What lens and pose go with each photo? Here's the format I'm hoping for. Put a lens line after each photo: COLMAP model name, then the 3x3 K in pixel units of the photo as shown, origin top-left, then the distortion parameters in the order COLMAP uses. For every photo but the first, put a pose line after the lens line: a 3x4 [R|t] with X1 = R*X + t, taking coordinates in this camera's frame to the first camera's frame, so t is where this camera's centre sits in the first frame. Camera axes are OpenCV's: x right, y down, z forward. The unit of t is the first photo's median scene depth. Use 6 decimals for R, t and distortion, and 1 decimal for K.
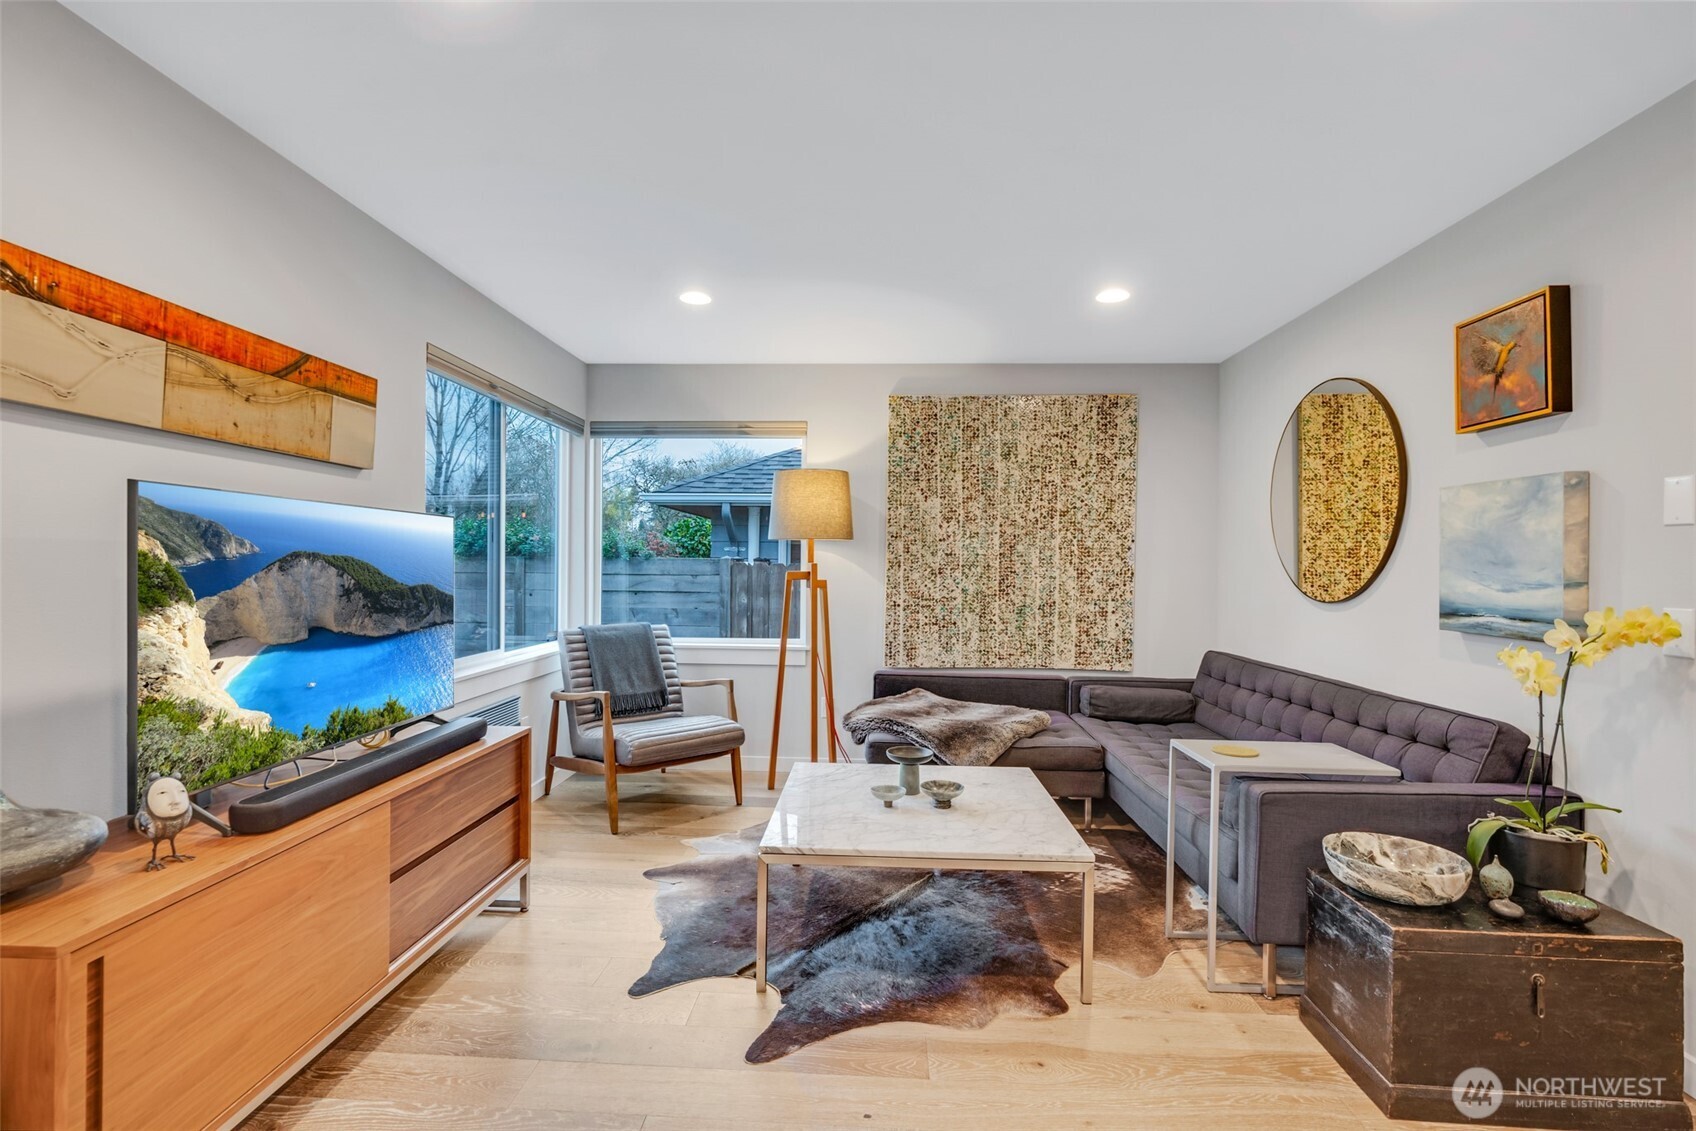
lens RADIAL K [[777.2, 0, 842.8], [0, 777.2, 560.9], [0, 0, 1]] dist [-0.009448, 0.003891]
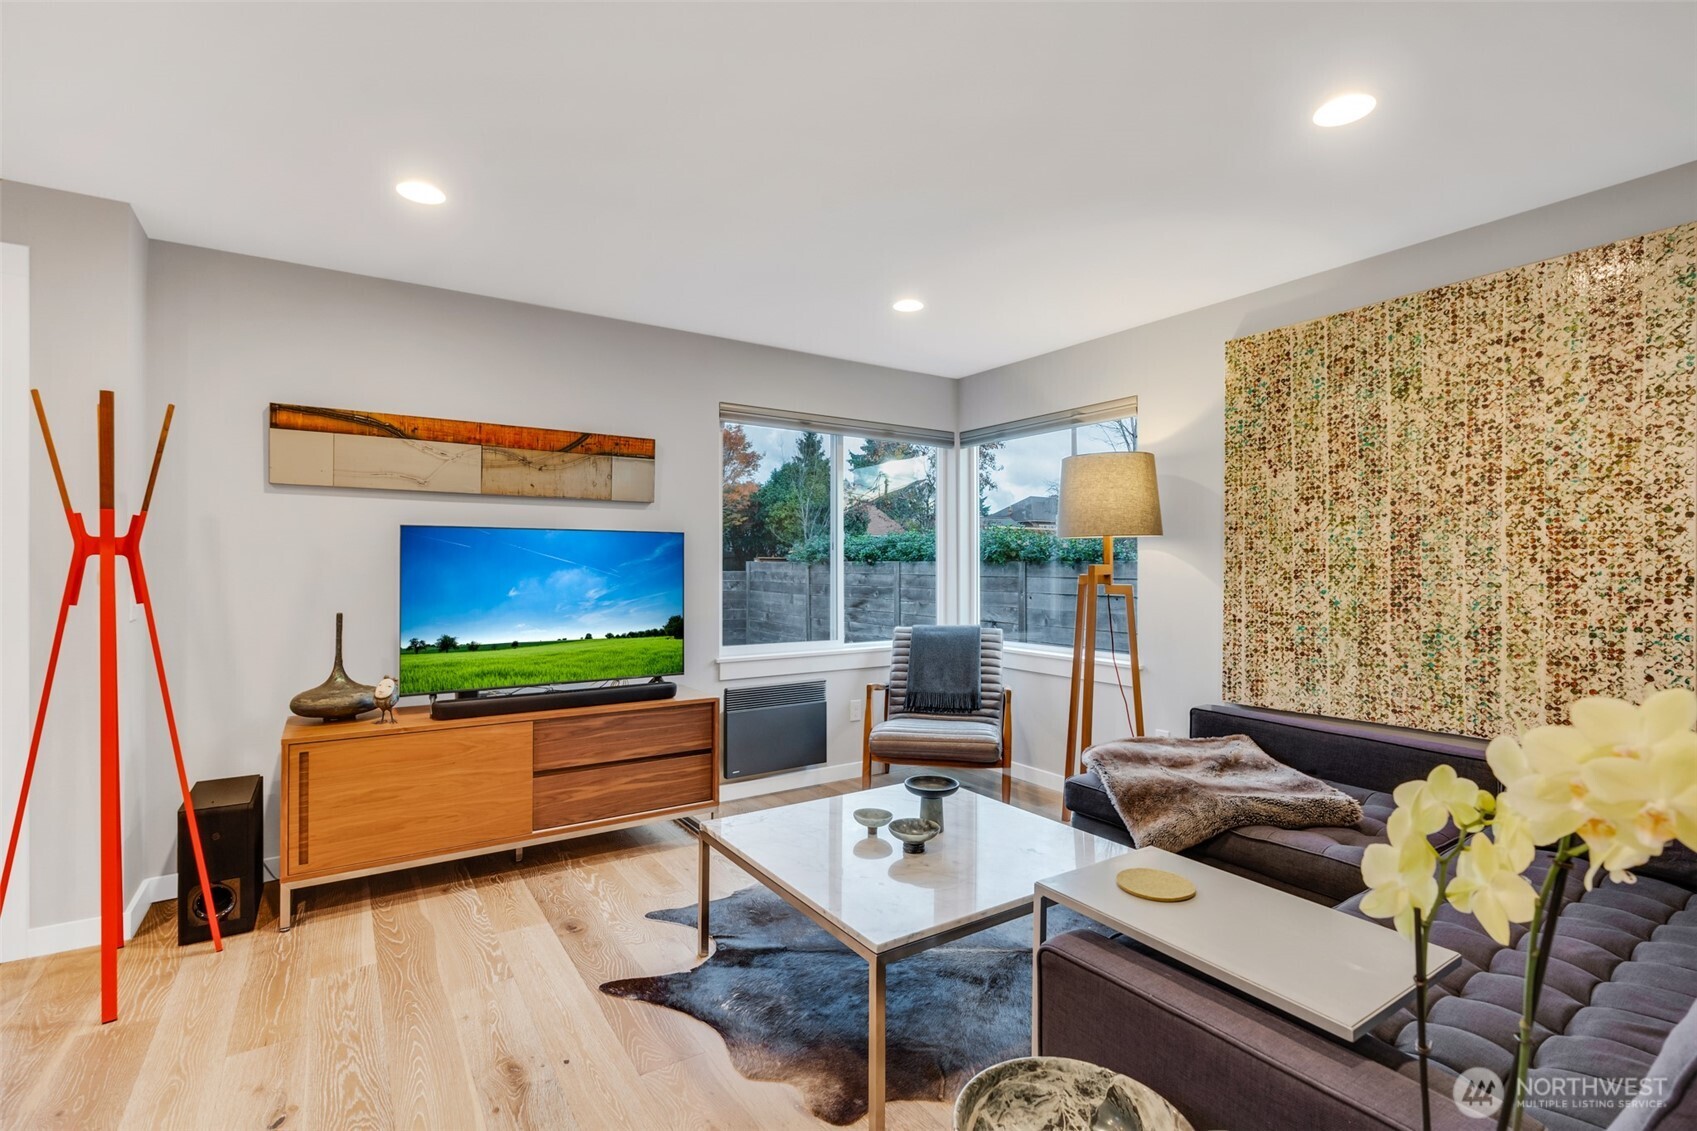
lens RADIAL K [[777.6, 0, 839.7], [0, 777.6, 563.9], [0, 0, 1]] dist [-0.009448, 0.003891]
pose [[0.588020, -0.011353, -0.808767, 0.454464], [0.008016, 0.999934, -0.008209, 0.006125], [0.808807, -0.001656, 0.588072, 0.258600]]
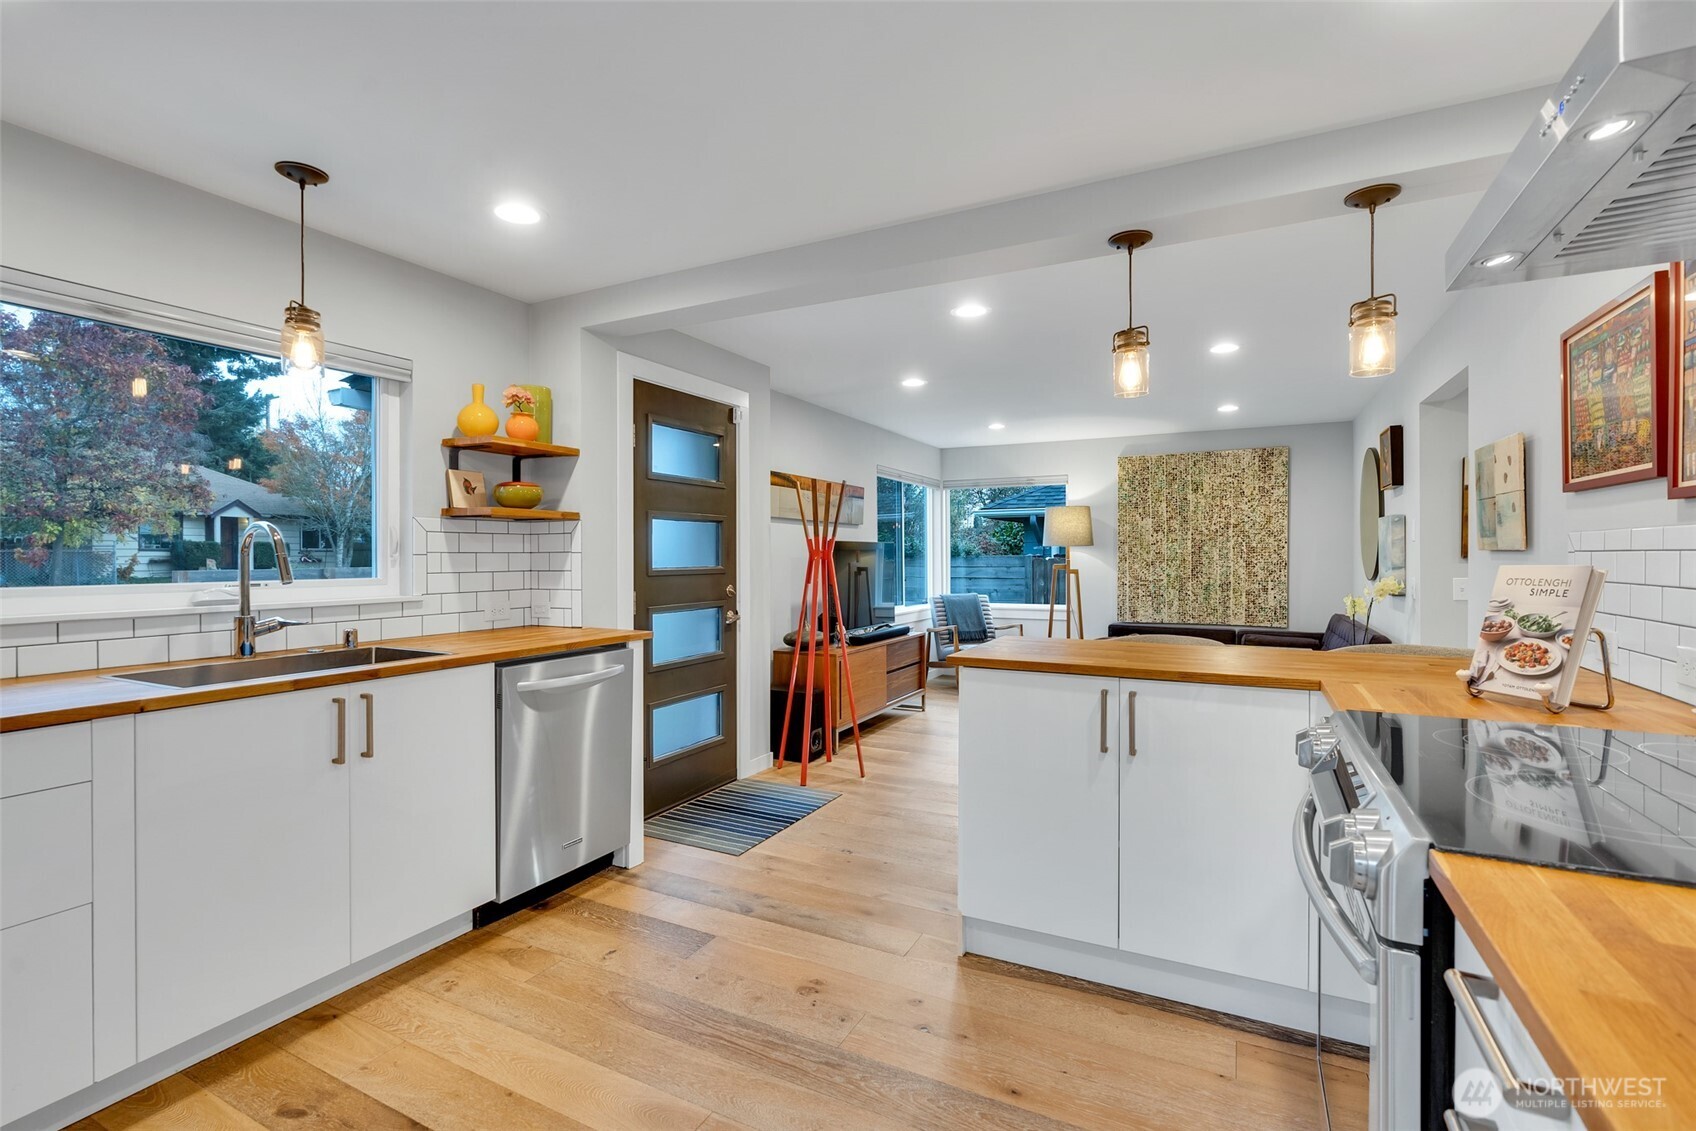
lens RADIAL K [[777.2, 0, 837.9], [0, 777.2, 559.8], [0, 0, 1]] dist [-0.009448, 0.003891]
pose [[0.908259, -0.011219, -0.418257, 0.209837], [0.014623, 0.999881, 0.004933, -0.012042], [0.418152, -0.010597, 0.908315, -0.759664]]
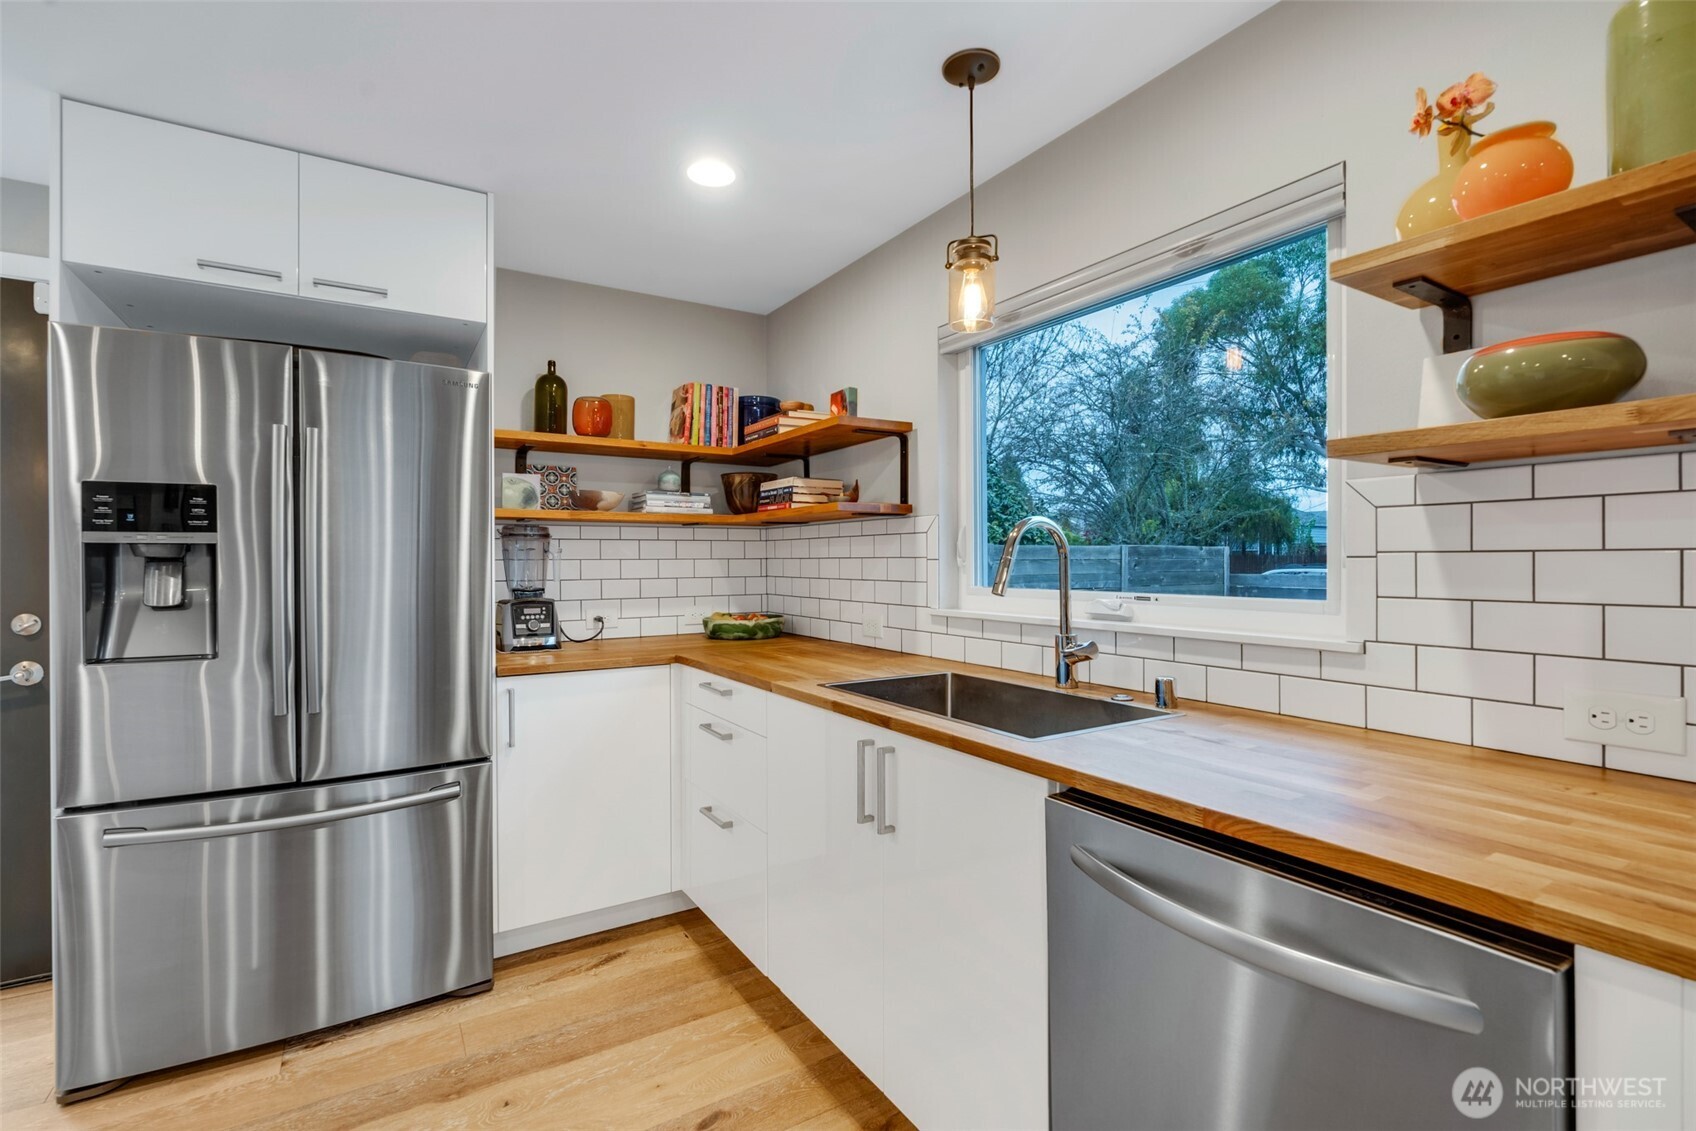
lens RADIAL K [[777.2, 0, 846.0], [0, 777.2, 565.4], [0, 0, 1]] dist [-0.009448, 0.003891]
pose [[-0.823575, -0.006929, -0.567166, -0.050155], [-0.006033, 0.999976, -0.003456, -0.012372], [0.567176, 0.000575, -0.823596, -0.141666]]
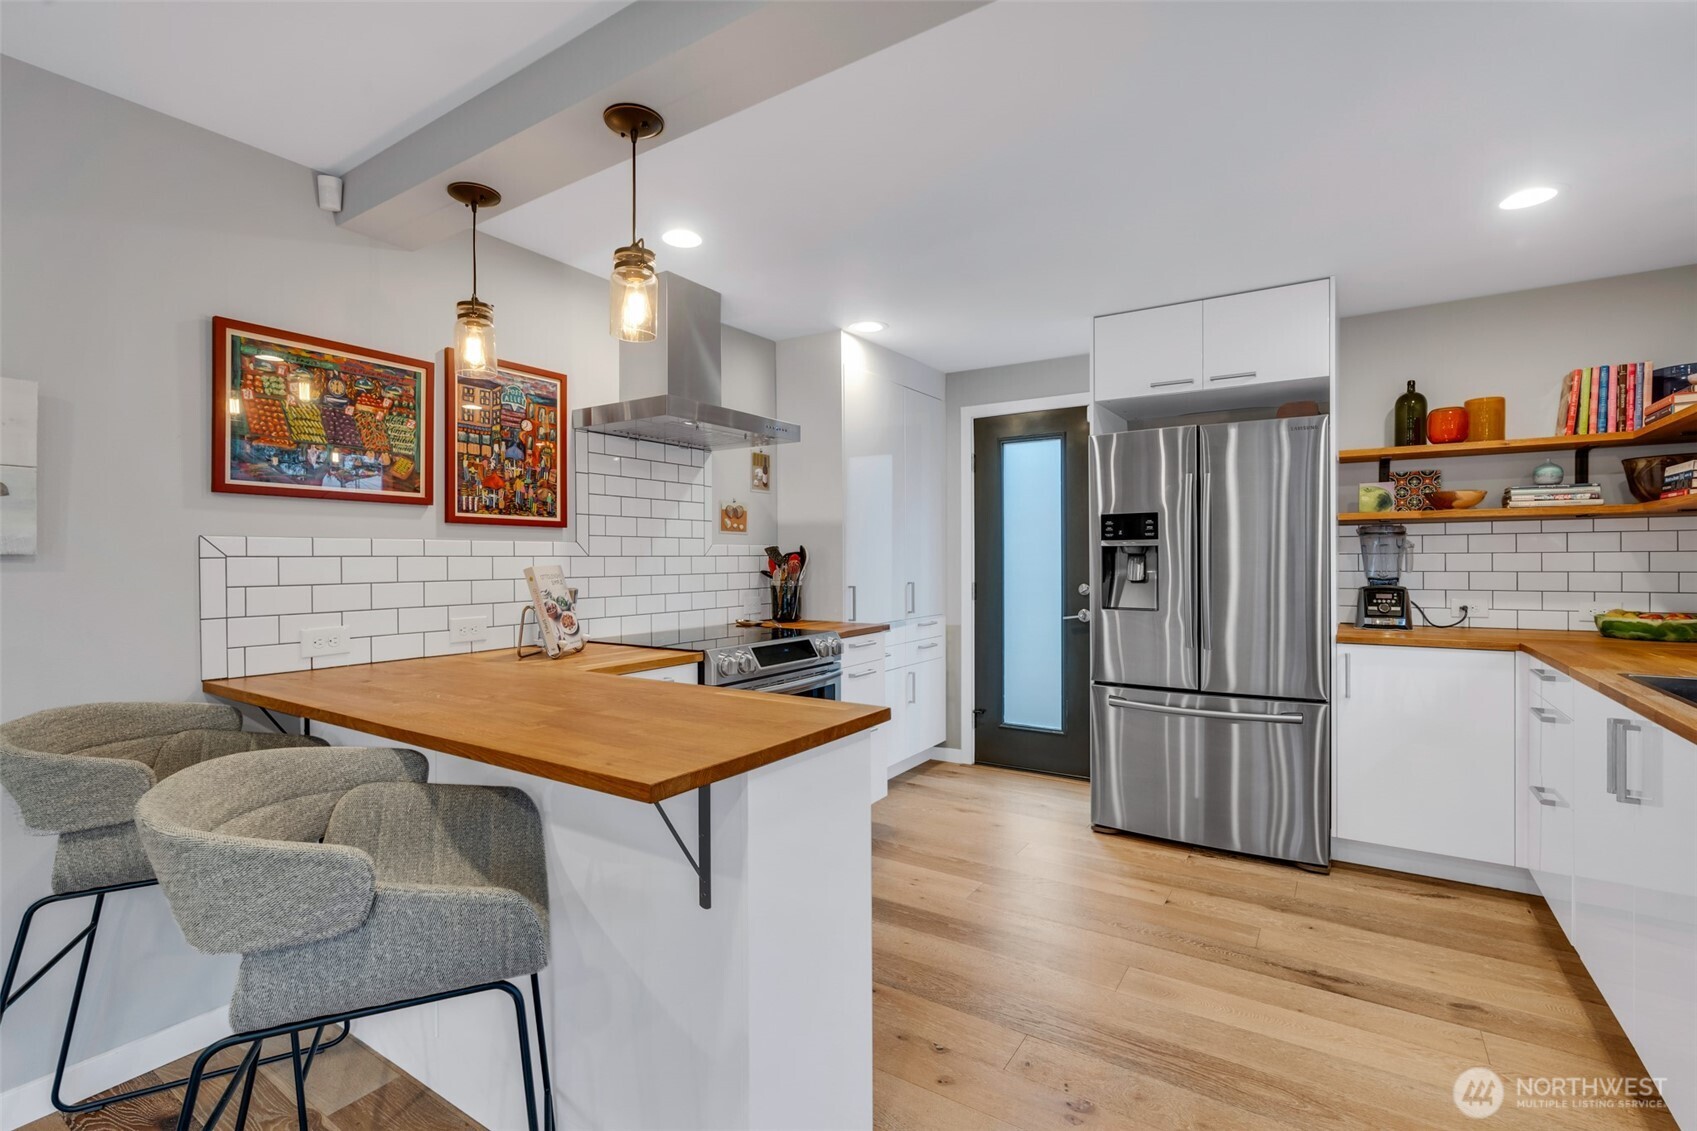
lens RADIAL K [[784.3, 0, 843.3], [0, 784.3, 558.2], [0, 0, 1]] dist [-0.005688, 0.000755]
pose [[-0.863090, -0.008662, 0.504976, -0.127799], [-0.007780, 0.999962, 0.003855, -0.012162], [-0.504990, -0.000602, -0.863125, 0.124250]]
